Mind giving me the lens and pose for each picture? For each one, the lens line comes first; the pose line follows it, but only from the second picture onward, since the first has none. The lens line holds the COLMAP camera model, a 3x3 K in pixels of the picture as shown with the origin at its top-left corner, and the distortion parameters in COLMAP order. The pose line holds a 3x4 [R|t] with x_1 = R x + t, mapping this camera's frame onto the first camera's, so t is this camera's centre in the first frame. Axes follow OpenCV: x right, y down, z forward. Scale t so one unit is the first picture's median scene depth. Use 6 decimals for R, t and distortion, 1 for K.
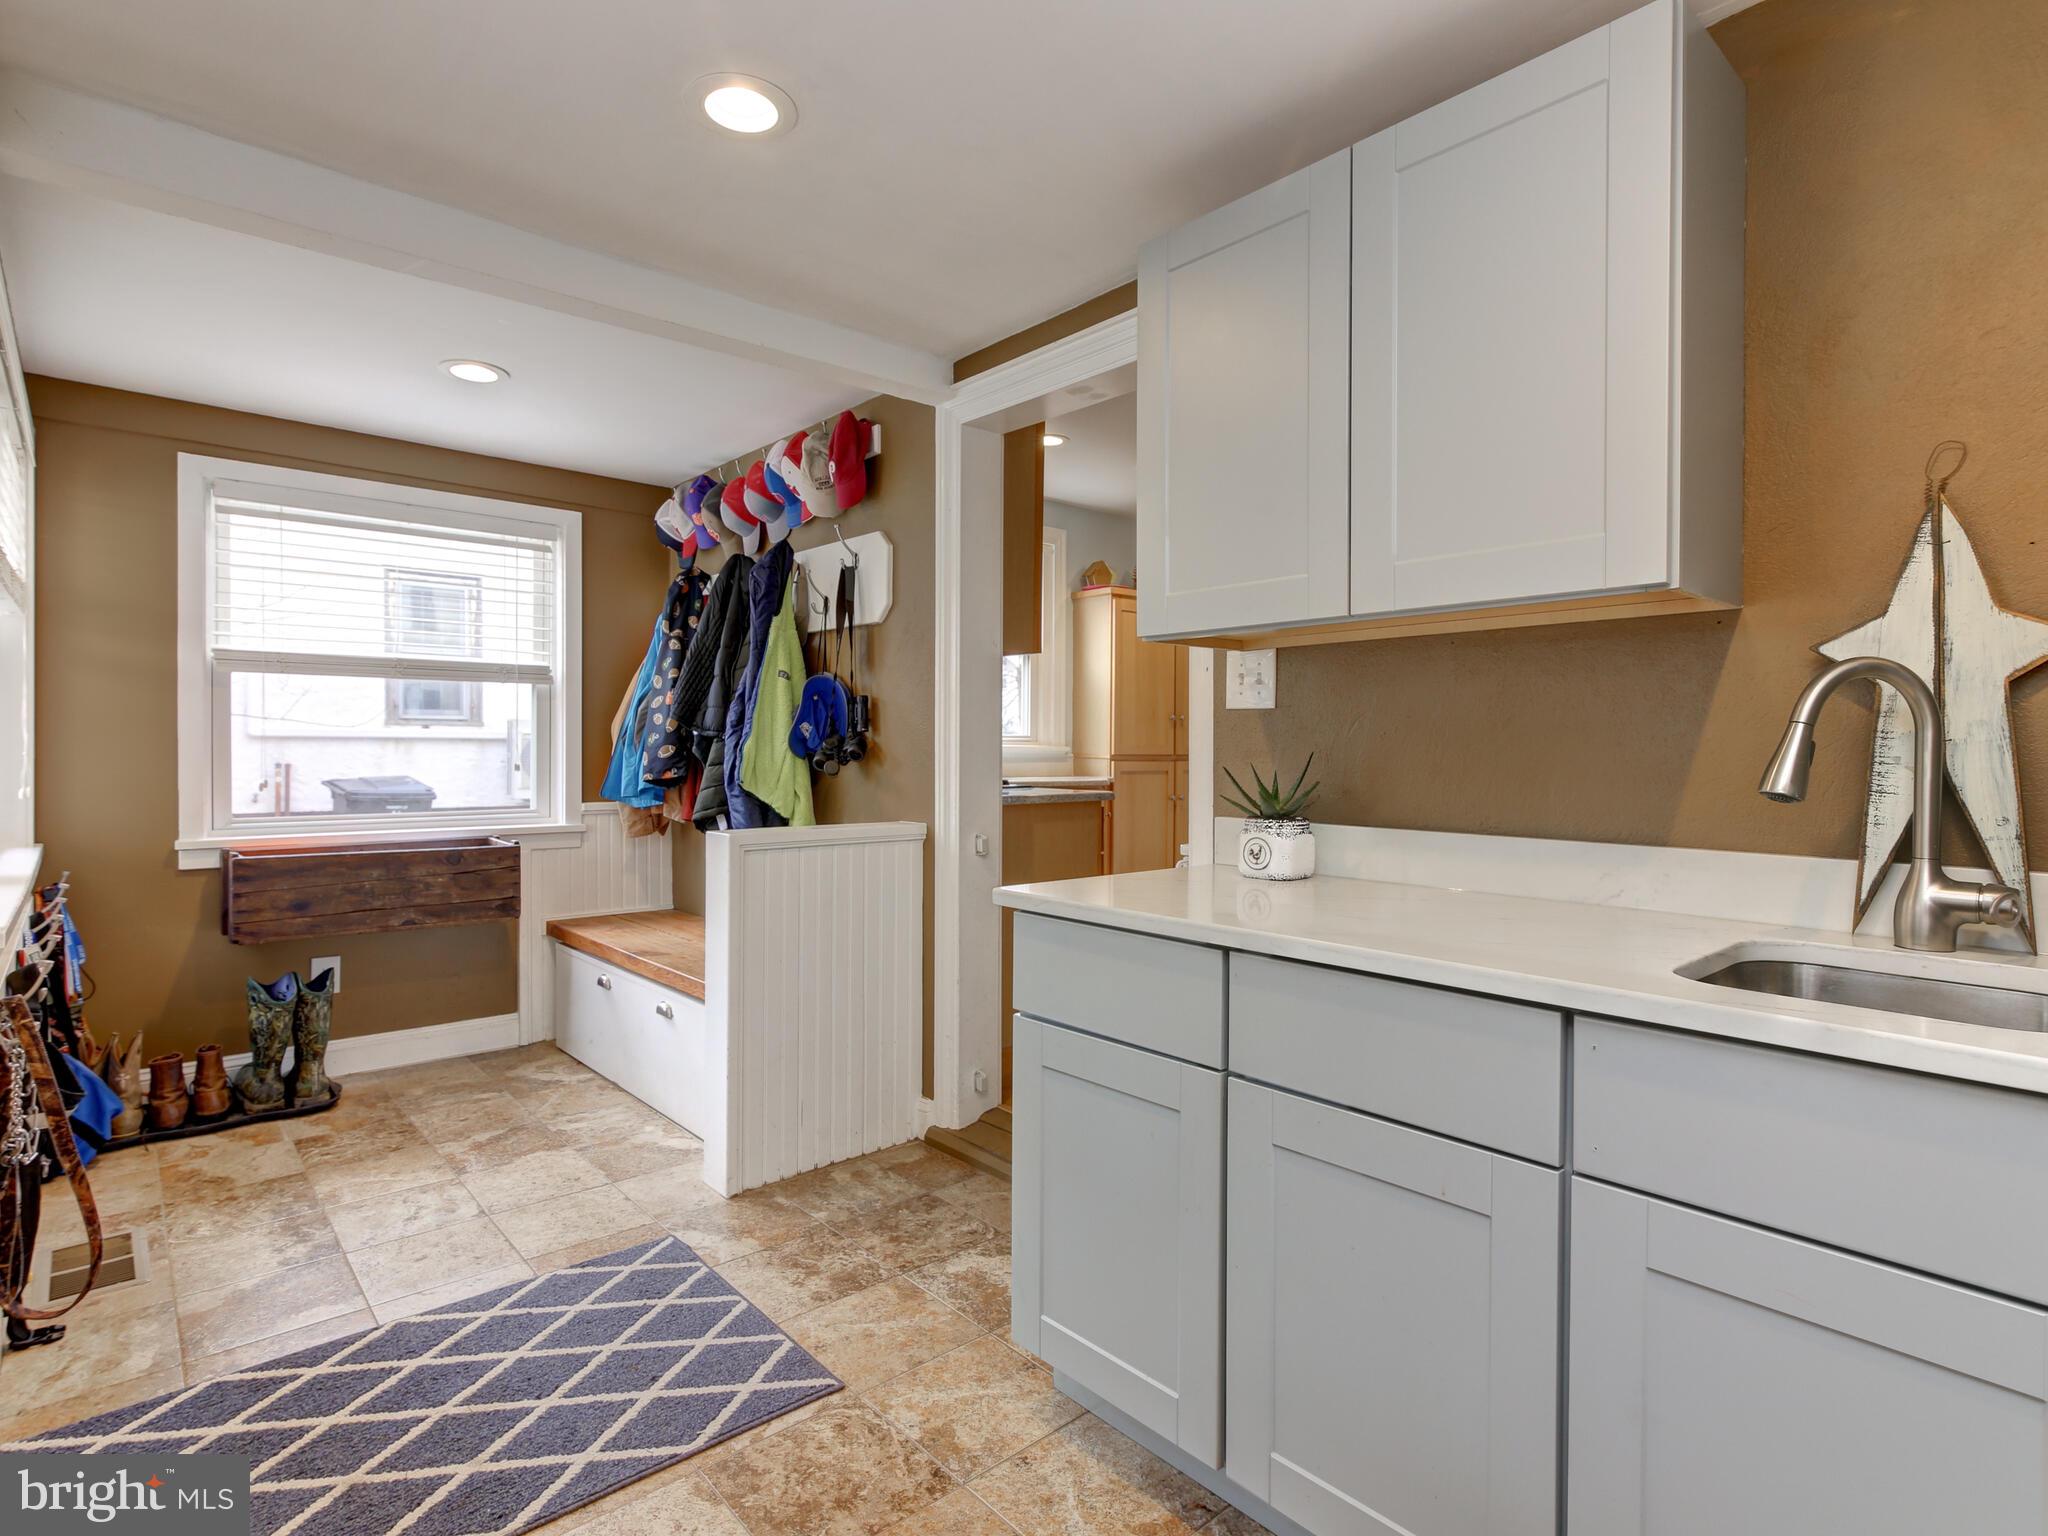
lens RADIAL K [[1061.4, 0, 1023.4], [0, 1061.4, 756.6], [0, 0, 1]] dist [0.018663, -0.000189]
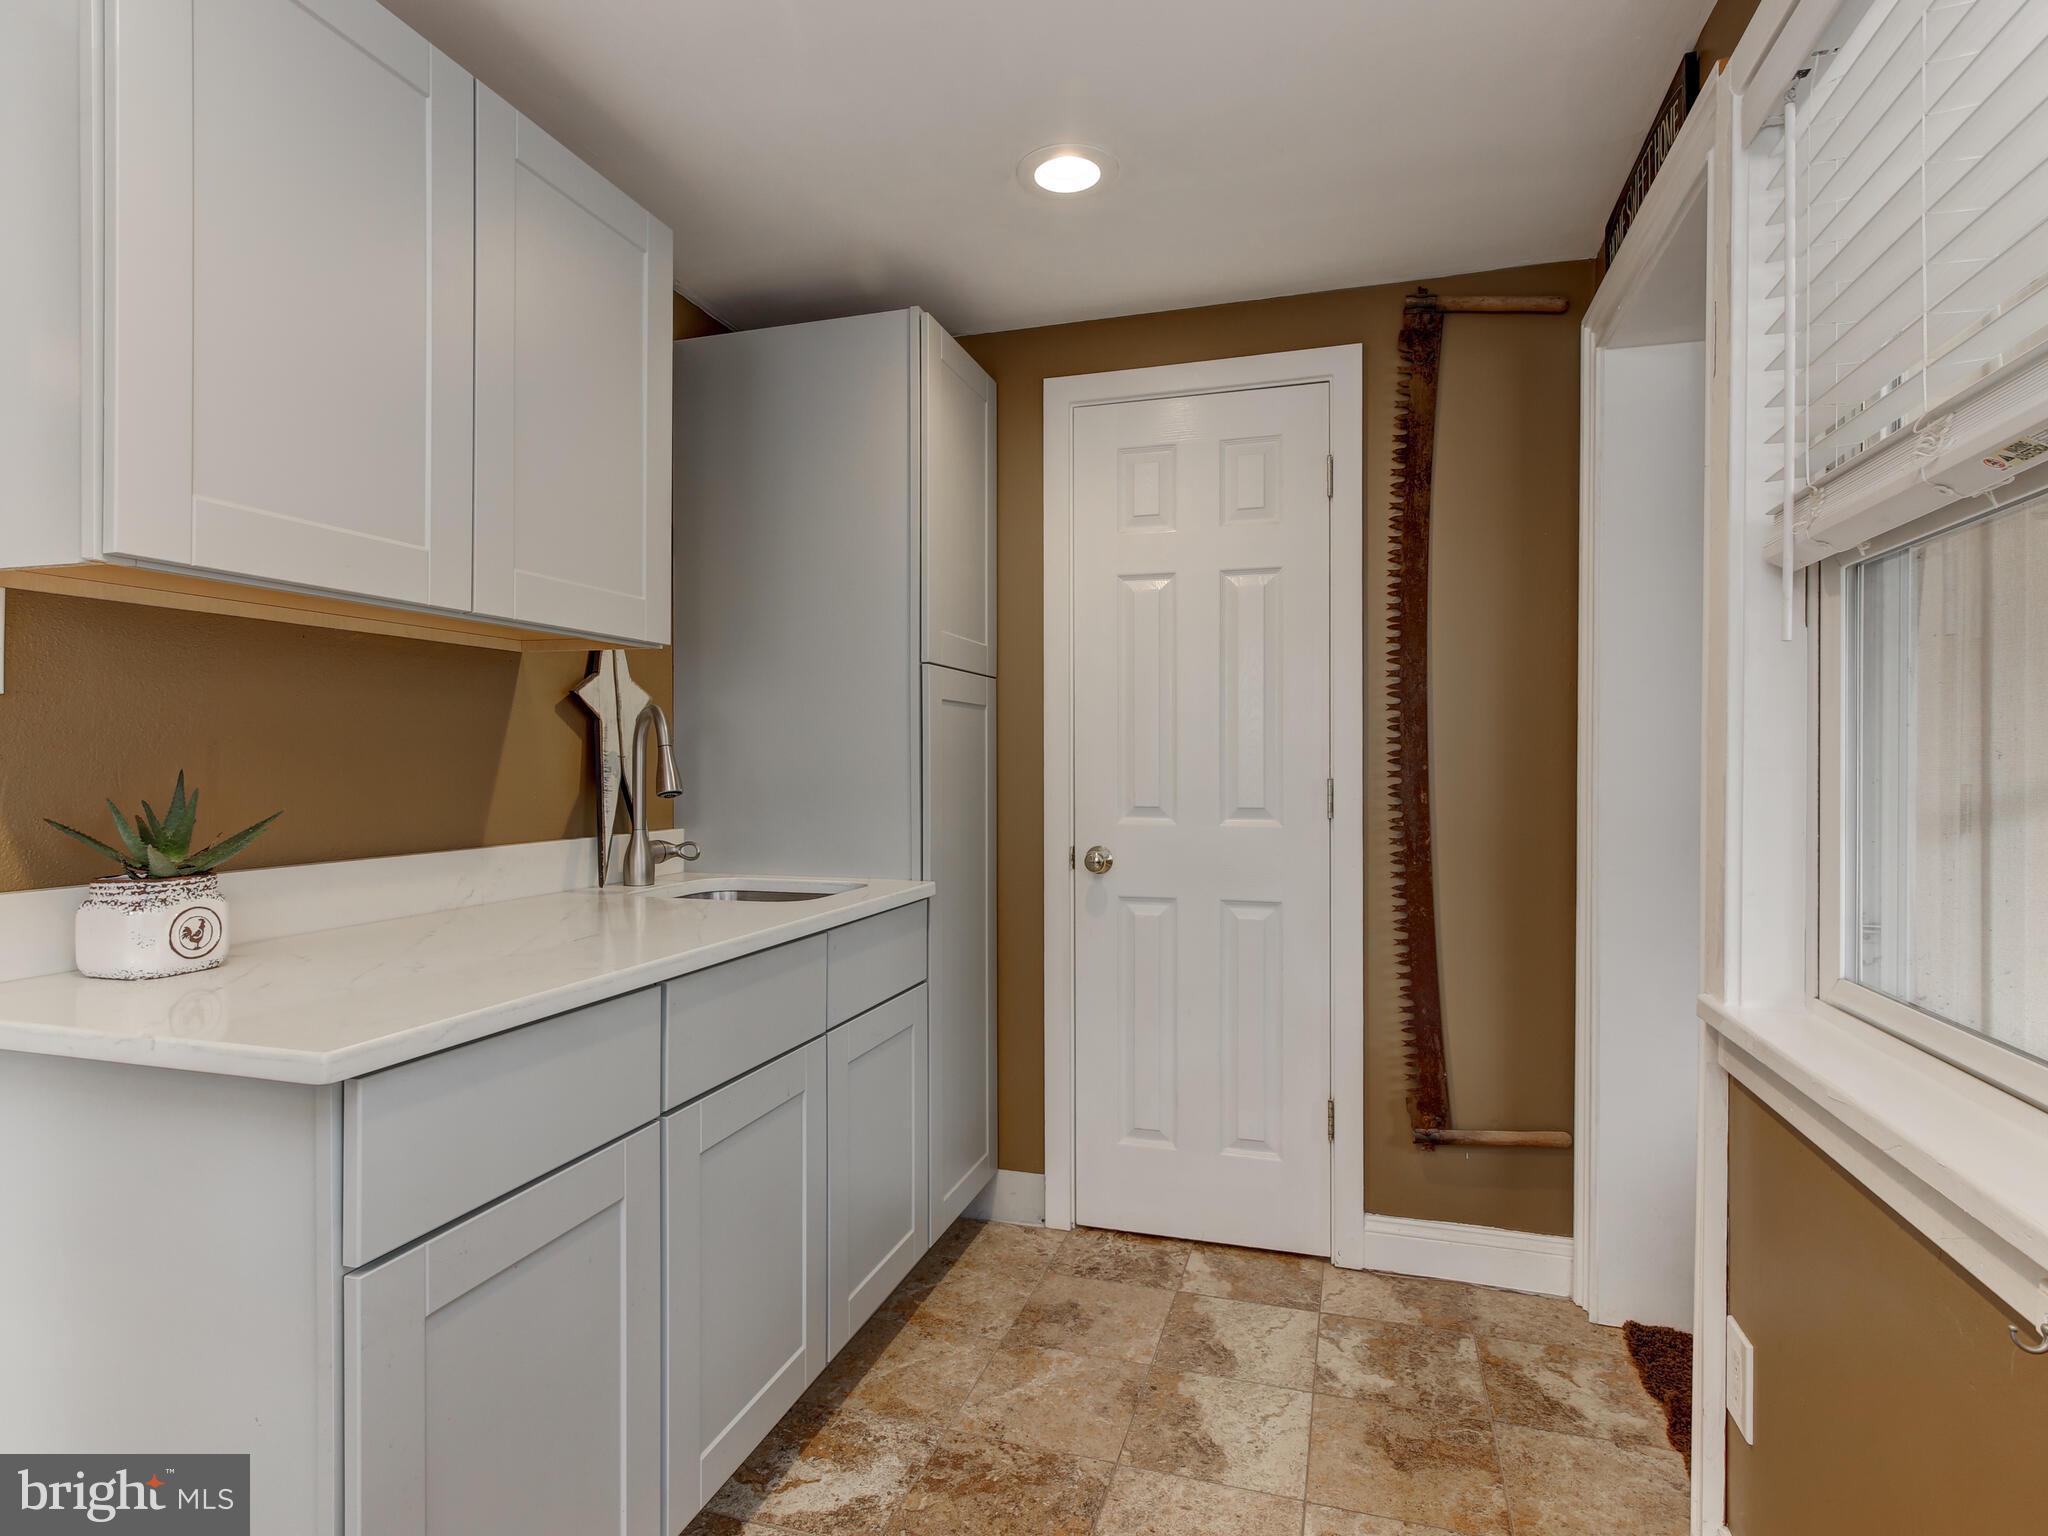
lens RADIAL K [[1063.7, 0, 1022.6], [0, 1063.7, 759.2], [0, 0, 1]] dist [-0.016473, 0.016897]
pose [[-0.519112, -0.002749, 0.854702, -0.322981], [0.003554, 0.999979, 0.005374, -0.007791], [-0.854699, 0.005828, -0.519091, 0.506408]]
